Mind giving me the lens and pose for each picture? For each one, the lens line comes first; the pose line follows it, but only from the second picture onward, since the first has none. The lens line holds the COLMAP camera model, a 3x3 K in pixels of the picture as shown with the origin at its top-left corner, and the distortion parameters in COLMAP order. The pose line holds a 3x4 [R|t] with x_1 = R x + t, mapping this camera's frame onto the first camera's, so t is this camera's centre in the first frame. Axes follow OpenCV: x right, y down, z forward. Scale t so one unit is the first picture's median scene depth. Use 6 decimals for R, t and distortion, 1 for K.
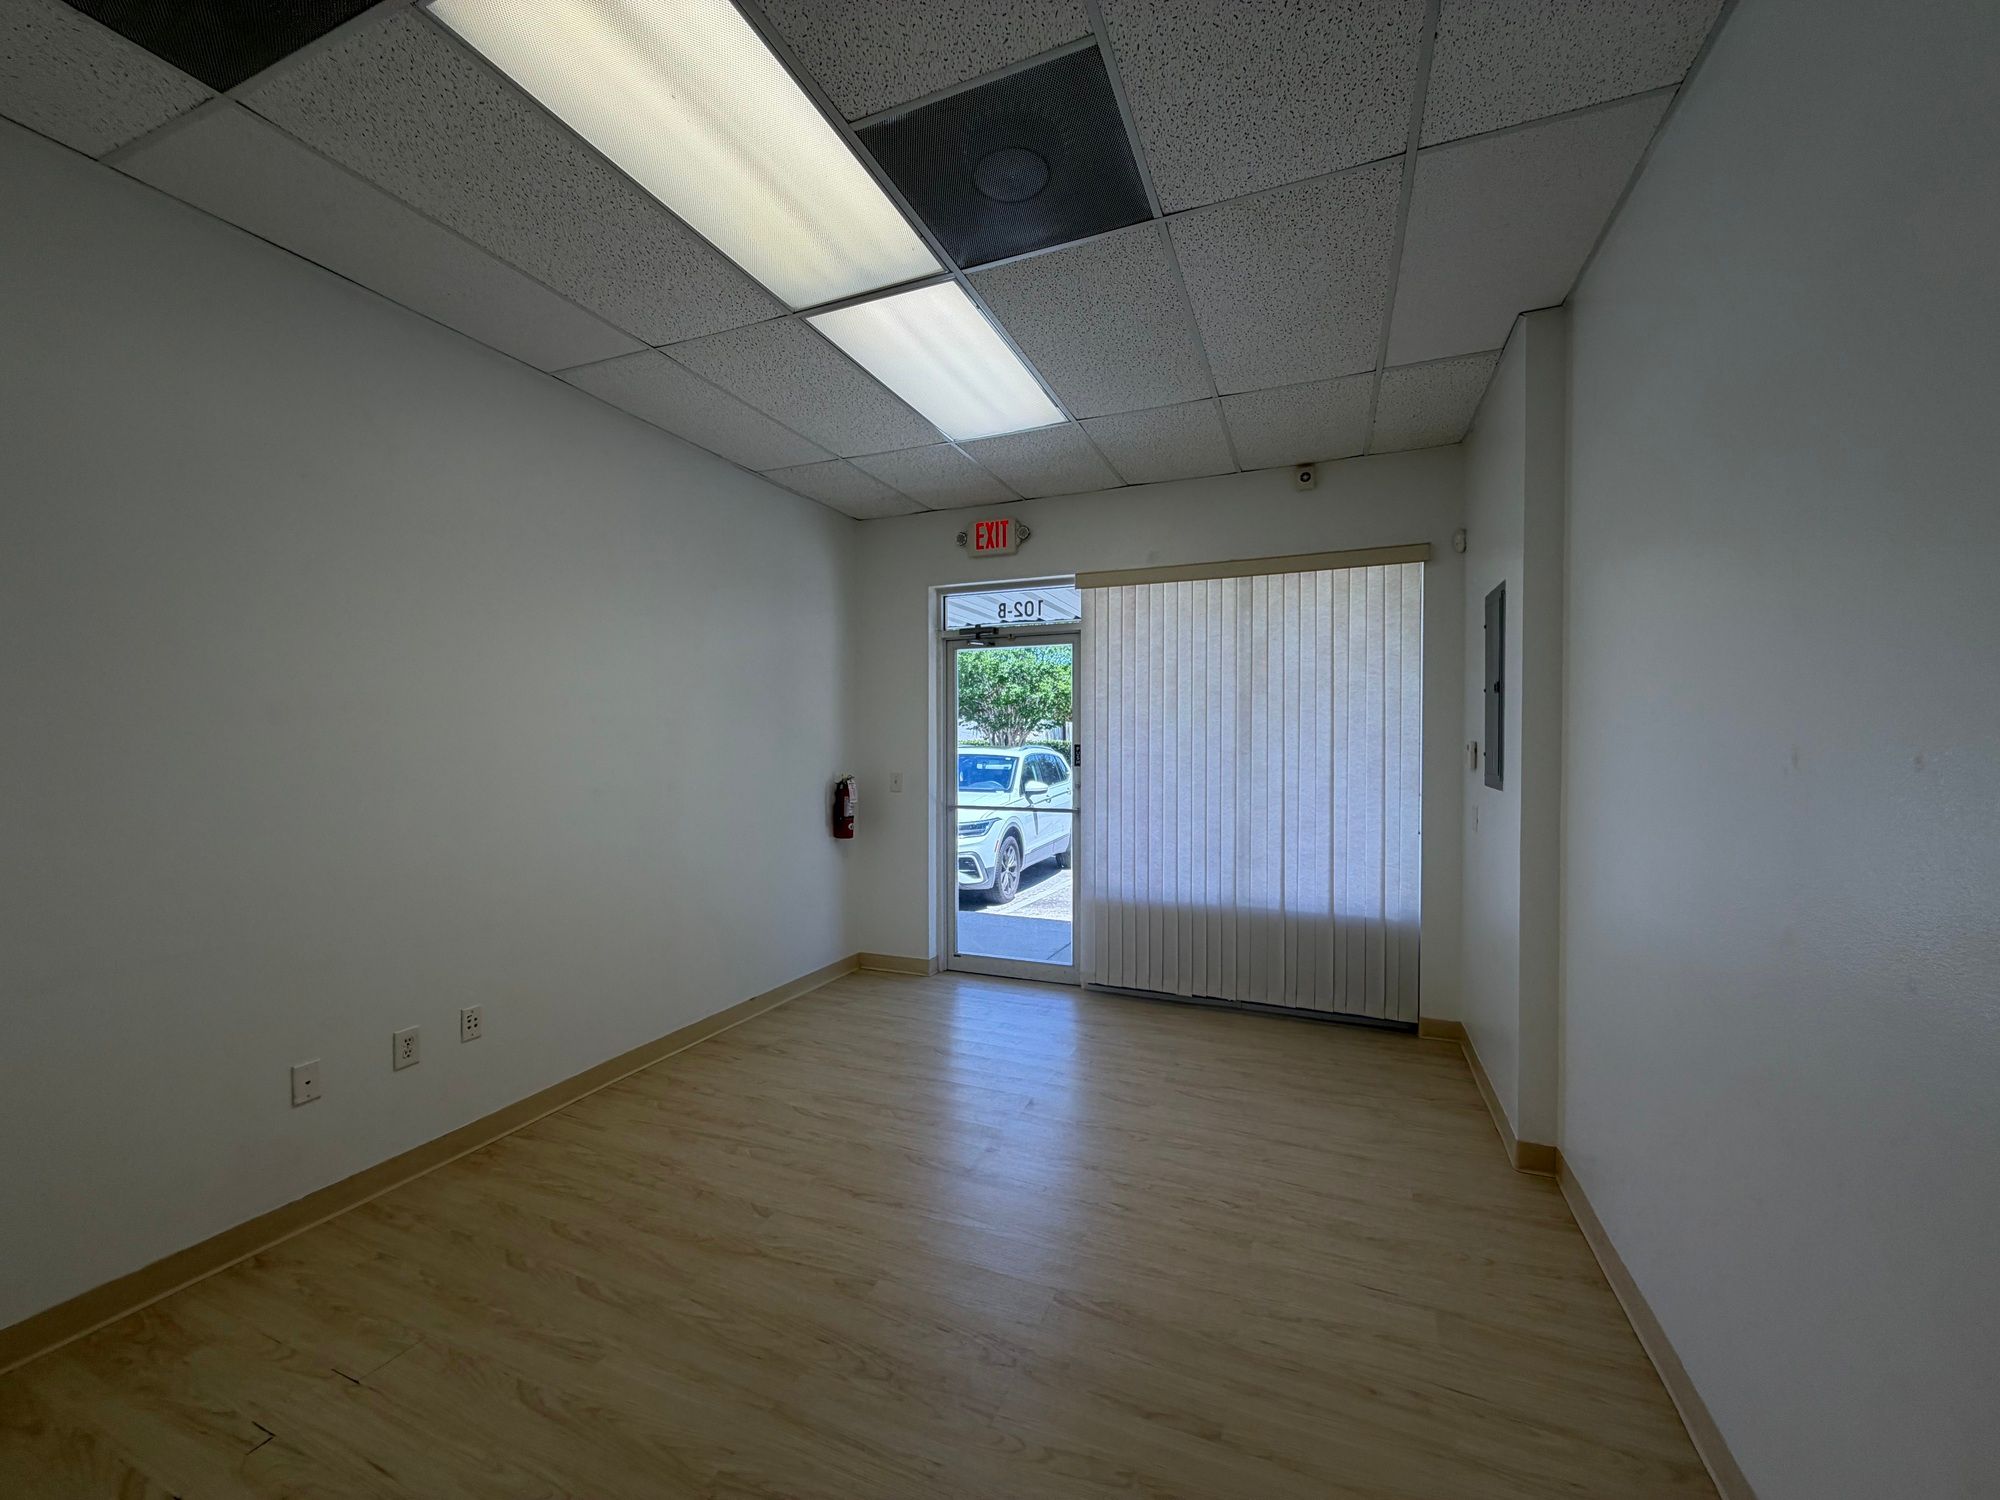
lens RADIAL K [[793.3, 0, 996.7], [0, 793.3, 750.7], [0, 0, 1]] dist [-0.001405, -0.000452]
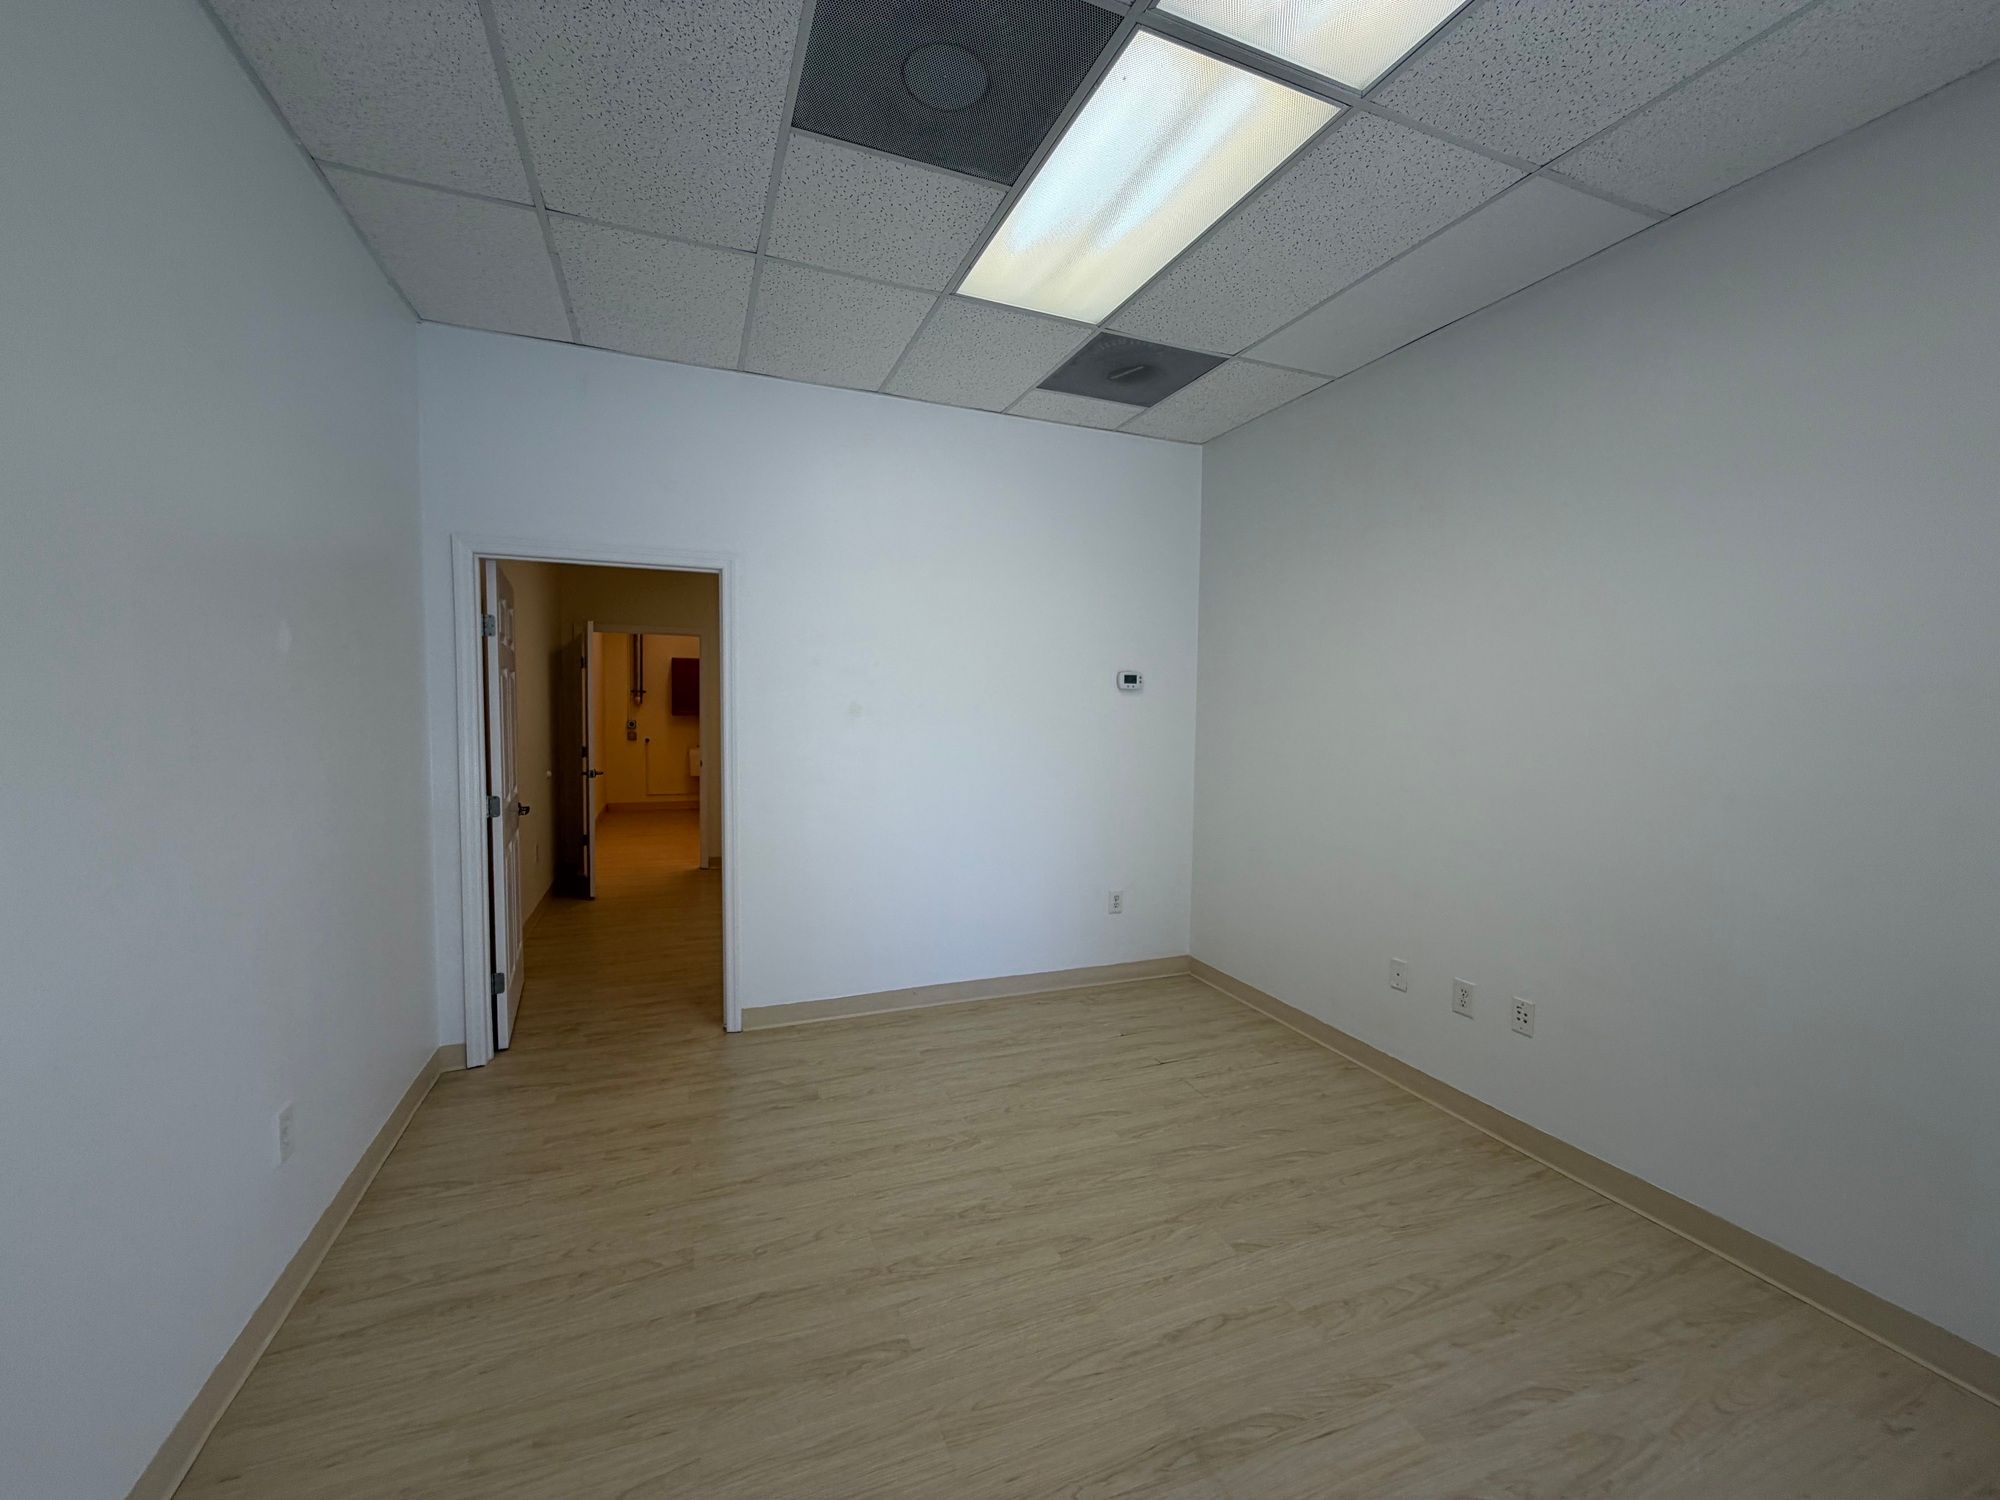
lens RADIAL K [[793.3, 0, 992.1], [0, 793.3, 751.2], [0, 0, 1]] dist [-0.001405, -0.000452]
pose [[-0.713483, 0.029039, -0.700071, 0.525798], [-0.022975, 0.997634, 0.064797, -0.022524], [0.700296, 0.062315, -0.711128, 1.436843]]
